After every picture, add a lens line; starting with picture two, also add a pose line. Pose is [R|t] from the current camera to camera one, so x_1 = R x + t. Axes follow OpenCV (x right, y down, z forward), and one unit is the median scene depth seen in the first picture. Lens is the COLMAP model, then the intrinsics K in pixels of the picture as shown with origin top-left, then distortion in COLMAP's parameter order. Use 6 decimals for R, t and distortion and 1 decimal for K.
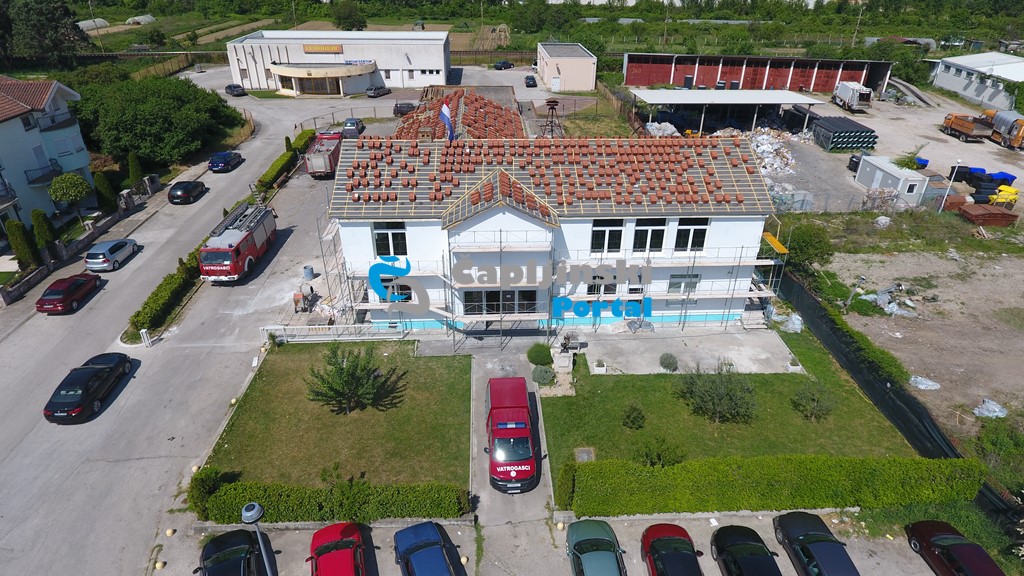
lens RADIAL K [[602.2, 0, 517.0], [0, 602.2, 287.8], [0, 0, 1]] dist [-0.015322, 0.006408]
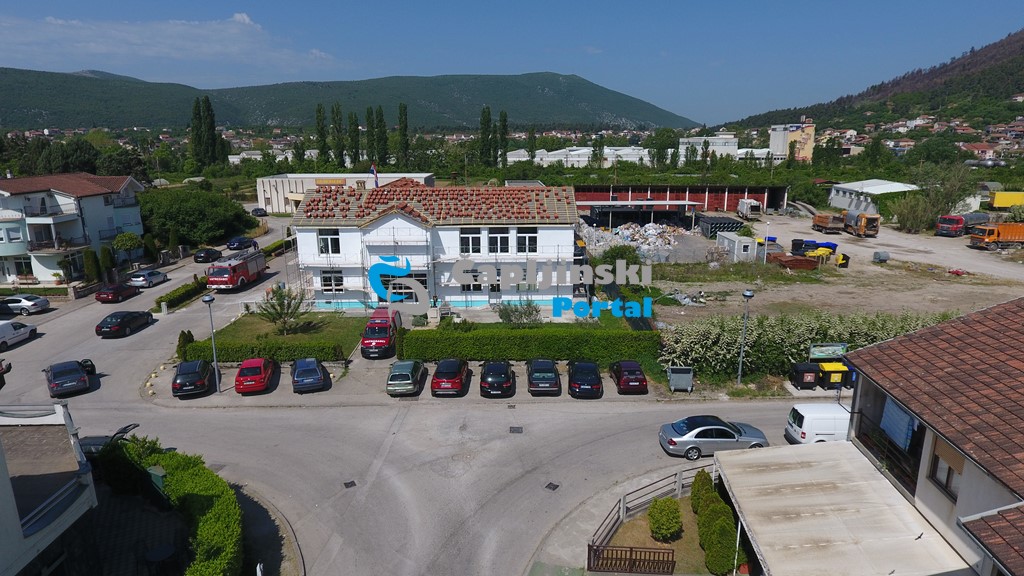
lens RADIAL K [[602.2, 0, 510.3], [0, 602.2, 286.9], [0, 0, 1]] dist [-0.015322, 0.006408]
pose [[0.999040, -0.003318, -0.043691, 0.267325], [-0.008488, 0.963581, -0.267283, 0.365158], [0.042987, 0.267397, 0.962627, -0.362338]]
